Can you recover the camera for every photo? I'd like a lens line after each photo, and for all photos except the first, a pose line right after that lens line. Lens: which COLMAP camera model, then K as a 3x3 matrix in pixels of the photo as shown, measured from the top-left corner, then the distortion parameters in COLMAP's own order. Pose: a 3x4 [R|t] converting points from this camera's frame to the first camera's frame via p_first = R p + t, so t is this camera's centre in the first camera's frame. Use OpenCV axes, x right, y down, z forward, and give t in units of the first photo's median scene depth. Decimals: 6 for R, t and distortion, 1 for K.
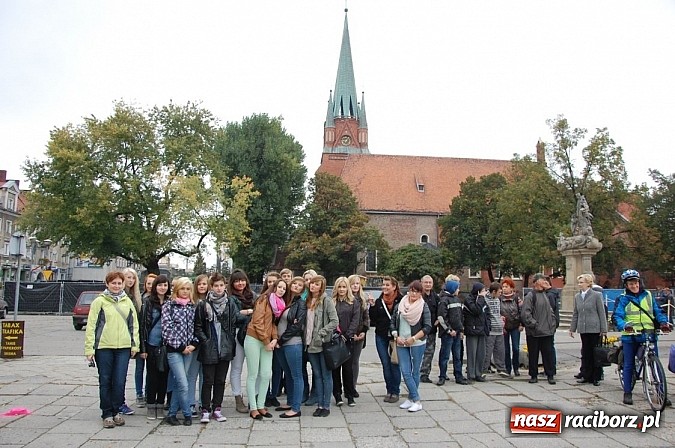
lens RADIAL K [[528.8, 0, 337.5], [0, 528.8, 224.0], [0, 0, 1]] dist [-0.159320, 0.130450]
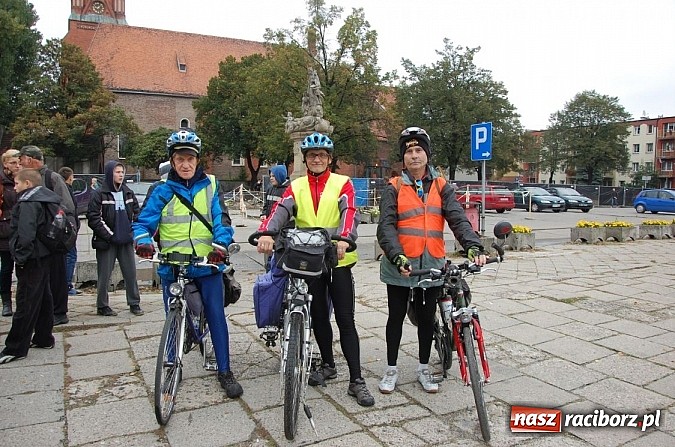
lens RADIAL K [[528.8, 0, 337.5], [0, 528.8, 223.5], [0, 0, 1]] dist [-0.159320, 0.130450]
pose [[0.916071, -0.035241, 0.399465, 0.080795], [-0.049137, 0.978761, 0.199029, 0.011104], [-0.397995, -0.201954, 0.894883, 0.075397]]
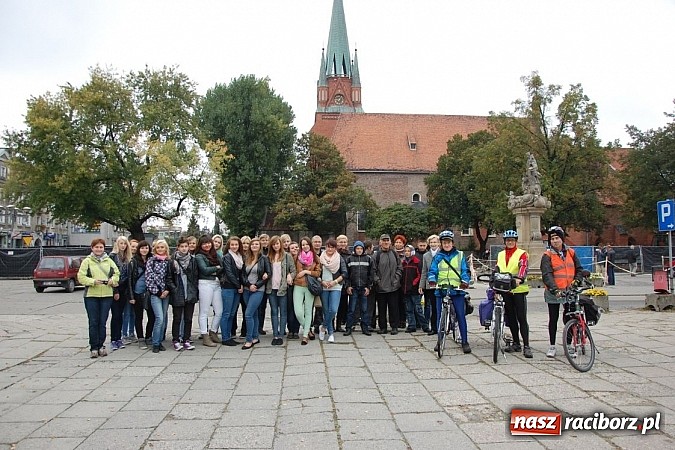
lens RADIAL K [[531.6, 0, 337.5], [0, 531.6, 225.0], [0, 0, 1]] dist [-0.159548, 0.128629]
pose [[0.999758, -0.017433, -0.013452, 0.056898], [0.018437, 0.996746, 0.078475, -0.002389], [0.012040, -0.078704, 0.996825, -0.019558]]
